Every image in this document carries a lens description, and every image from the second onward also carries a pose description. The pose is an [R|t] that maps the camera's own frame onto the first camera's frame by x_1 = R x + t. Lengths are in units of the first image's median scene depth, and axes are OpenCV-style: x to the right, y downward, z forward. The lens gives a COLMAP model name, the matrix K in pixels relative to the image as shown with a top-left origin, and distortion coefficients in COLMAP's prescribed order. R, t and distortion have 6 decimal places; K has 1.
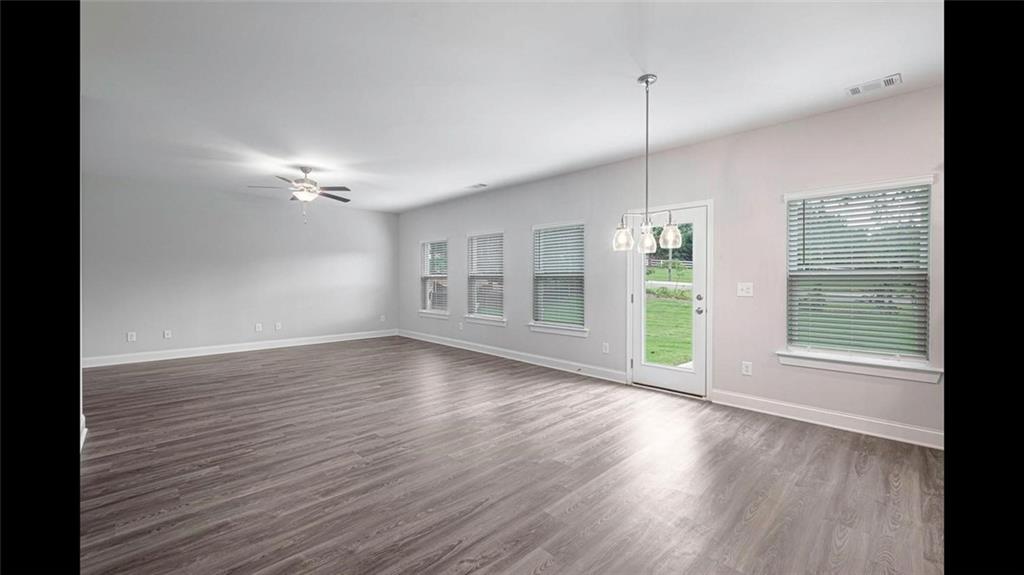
lens RADIAL K [[385.2, 0, 510.9], [0, 385.2, 283.4], [0, 0, 1]] dist [-0.007334, -0.000912]
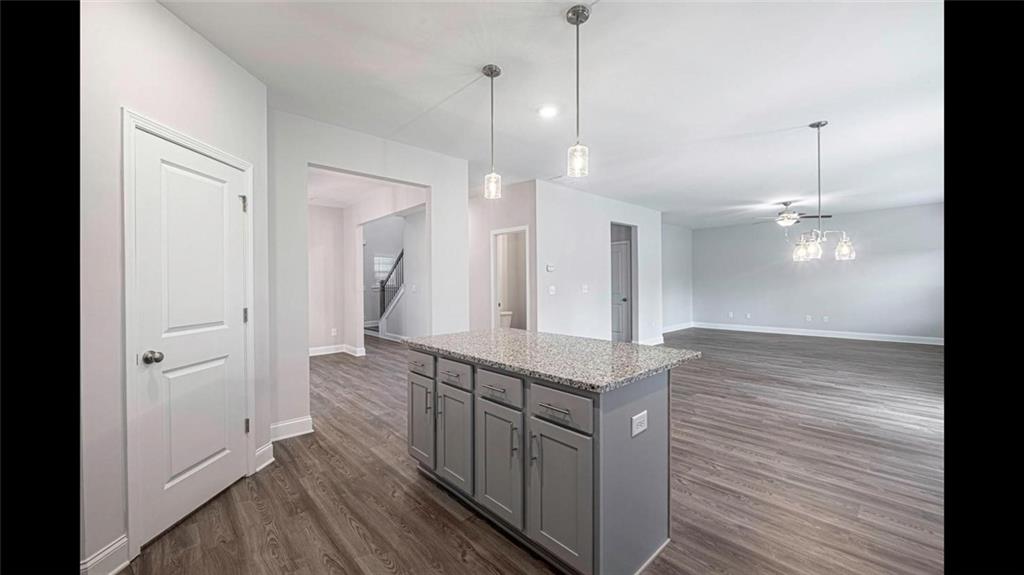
lens RADIAL K [[385.2, 0, 511.1], [0, 385.2, 284.2], [0, 0, 1]] dist [-0.007334, -0.000912]
pose [[-0.005381, 0.000273, -0.999985, 1.507676], [-0.000323, 1.000000, 0.000274, -0.001461], [0.999985, 0.000324, -0.005381, 0.000273]]
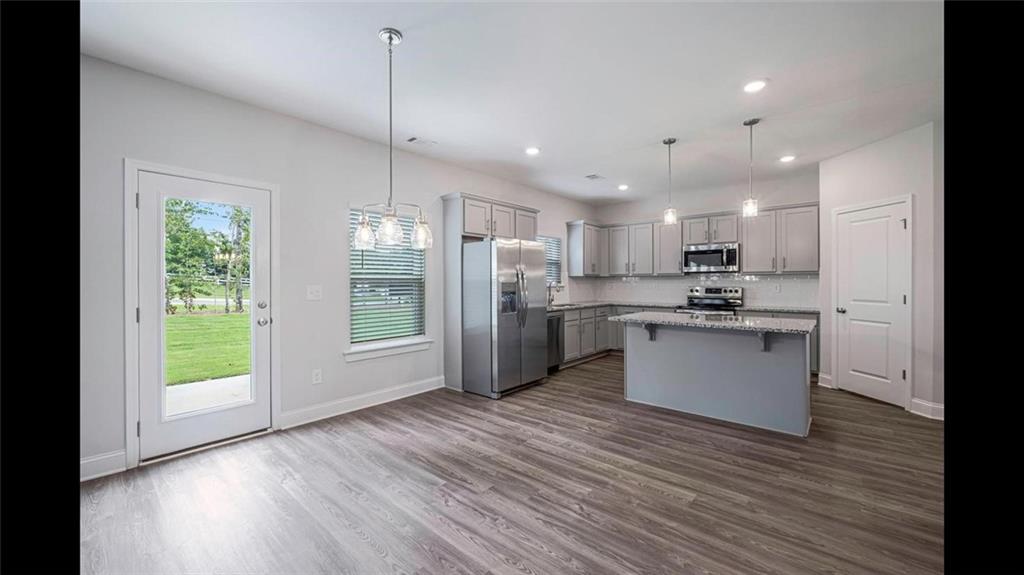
lens RADIAL K [[385.2, 0, 488.1], [0, 385.2, 281.8], [0, 0, 1]] dist [-0.007334, -0.000912]
pose [[-0.040377, -0.002806, 0.999181, -0.433402], [0.011645, 0.999927, 0.003278, -0.011747], [-0.999117, 0.011768, -0.040341, 0.779464]]
